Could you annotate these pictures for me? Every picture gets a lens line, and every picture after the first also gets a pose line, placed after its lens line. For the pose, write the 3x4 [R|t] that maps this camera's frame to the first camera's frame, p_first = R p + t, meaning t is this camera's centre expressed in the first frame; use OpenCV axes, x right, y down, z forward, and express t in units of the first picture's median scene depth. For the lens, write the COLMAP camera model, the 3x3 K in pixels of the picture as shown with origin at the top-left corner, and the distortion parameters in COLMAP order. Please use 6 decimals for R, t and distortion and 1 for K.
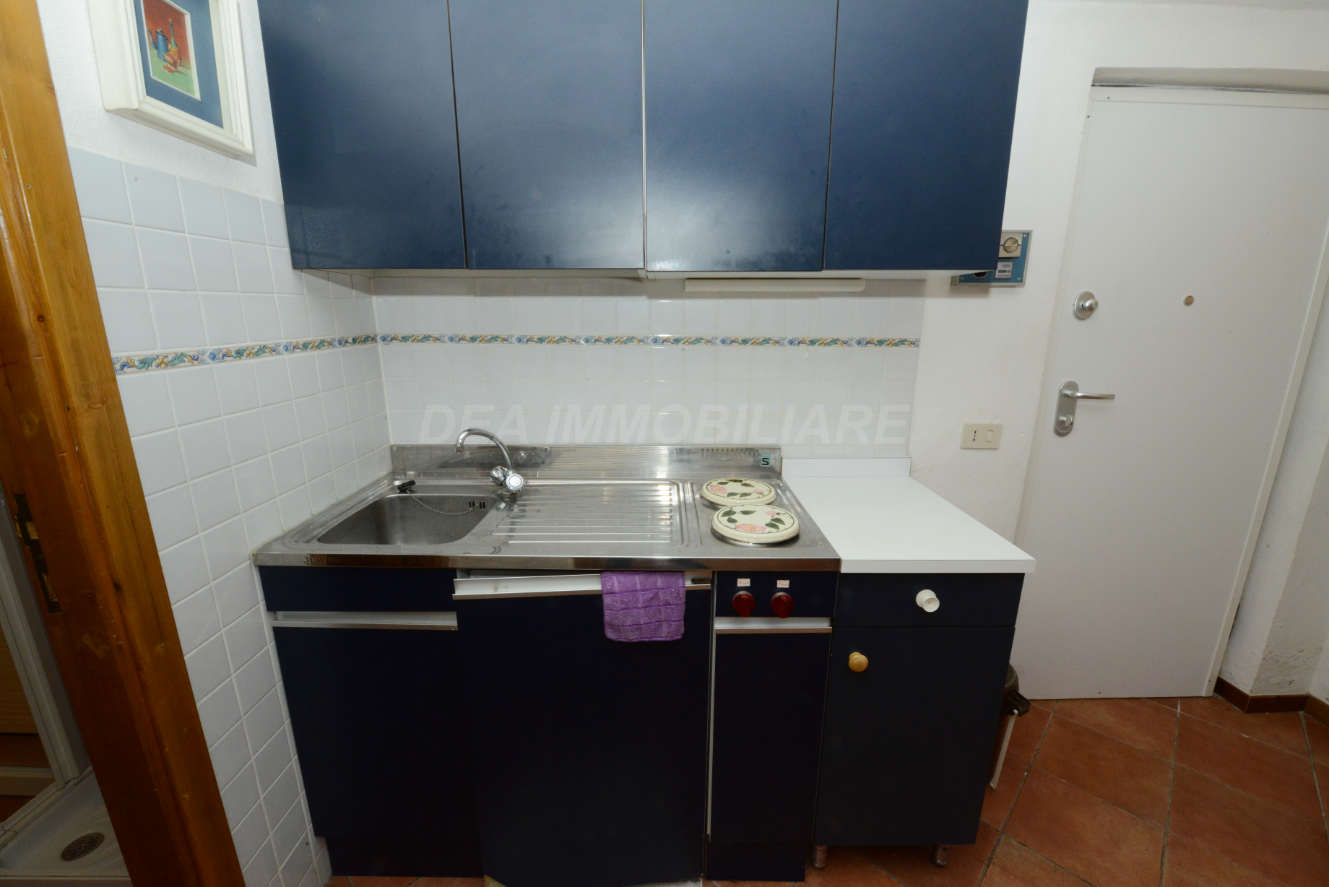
lens RADIAL K [[533.0, 0, 664.5], [0, 533.0, 443.5], [0, 0, 1]] dist [-0.016973, -0.000203]
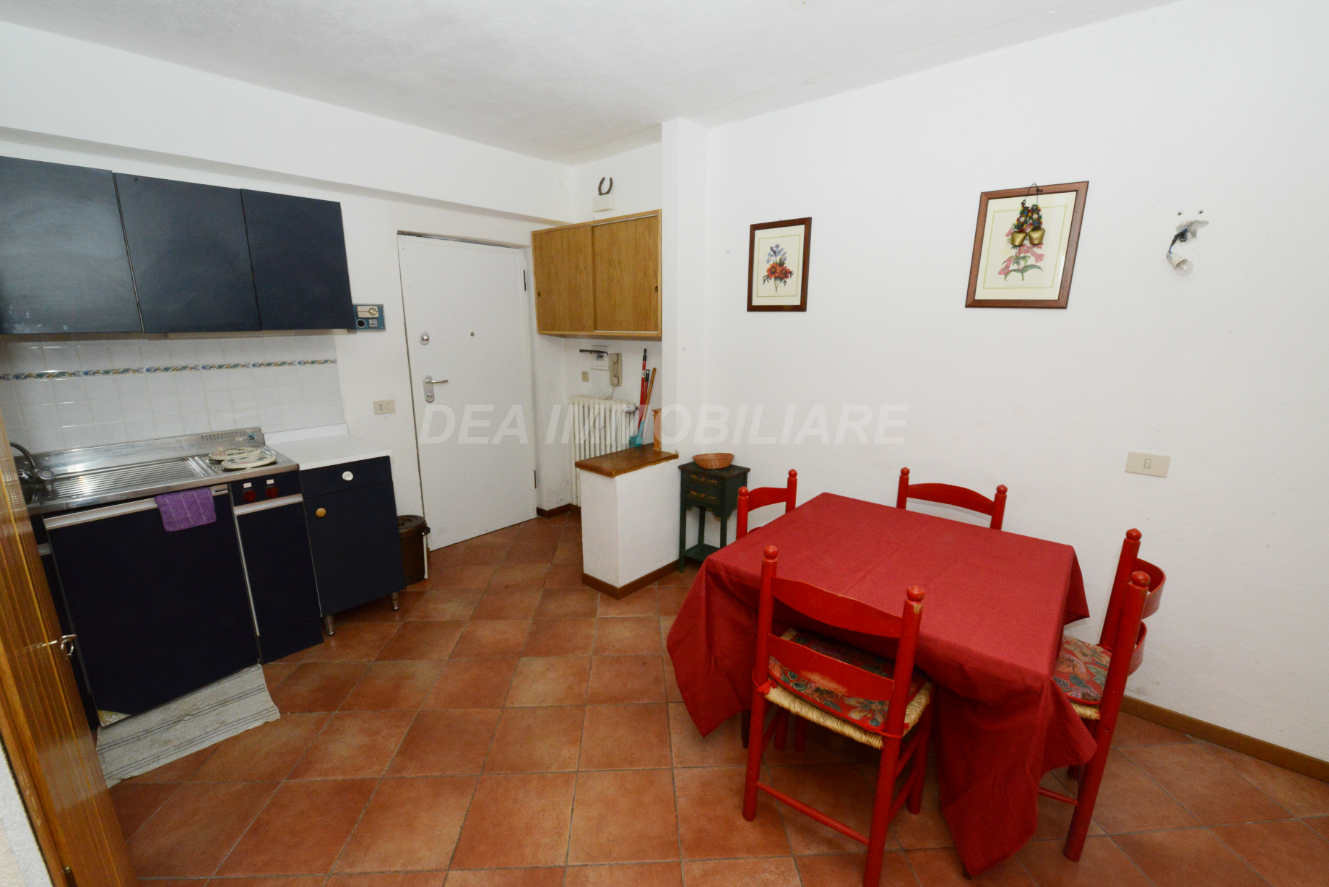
lens RADIAL K [[533.0, 0, 664.5], [0, 533.0, 443.5], [0, 0, 1]] dist [-0.016973, -0.000203]
pose [[0.657752, -0.167440, 0.734388, -0.252404], [0.173424, 0.982450, 0.068671, 0.234962], [-0.732998, 0.082192, 0.675247, -1.520084]]
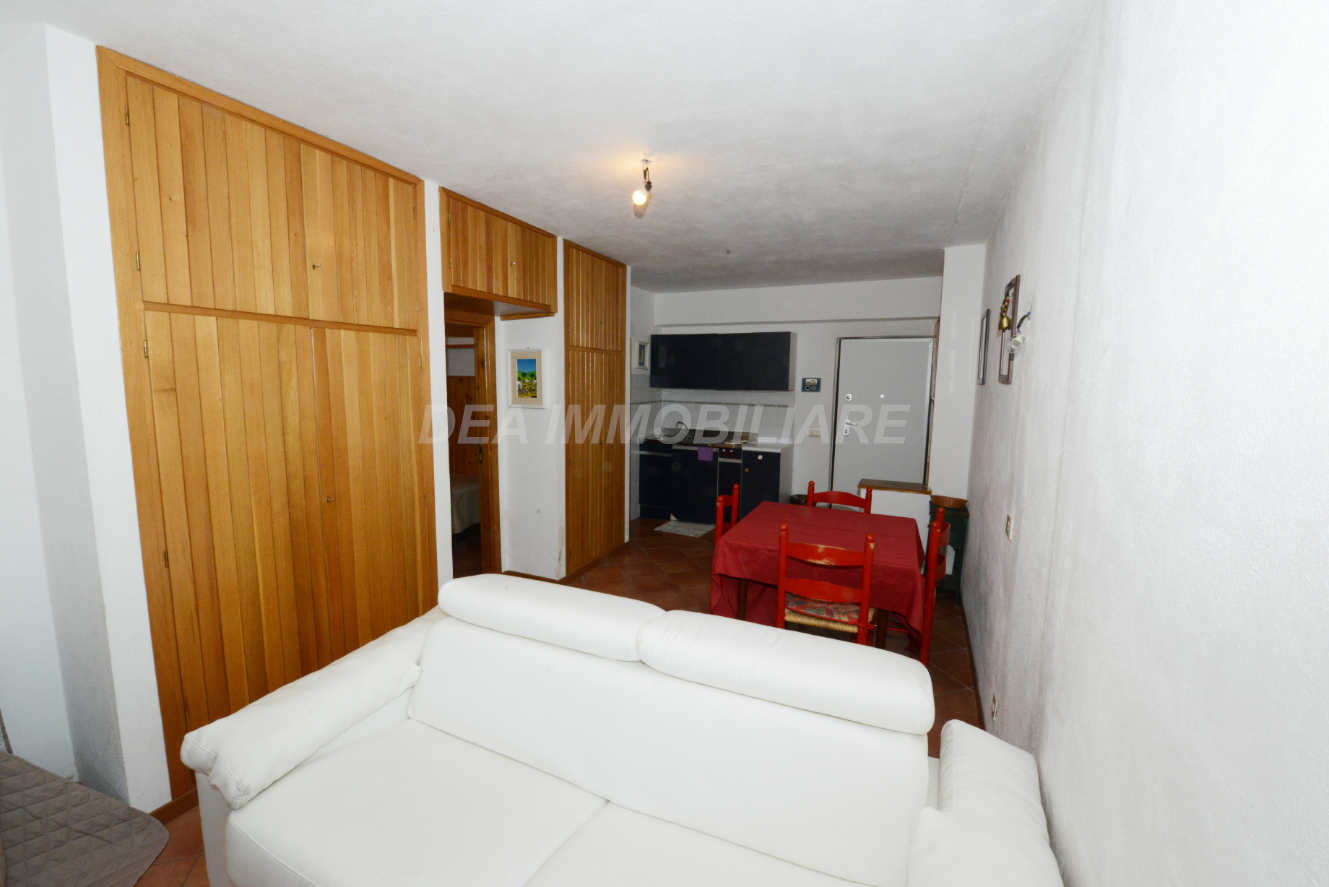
lens RADIAL K [[533.0, 0, 664.5], [0, 533.0, 443.5], [0, 0, 1]] dist [-0.016973, -0.000203]
pose [[0.906231, 0.063802, -0.417941, 1.703619], [-0.114131, 0.988765, -0.096531, 0.730495], [0.407086, 0.135180, 0.903331, -3.723430]]
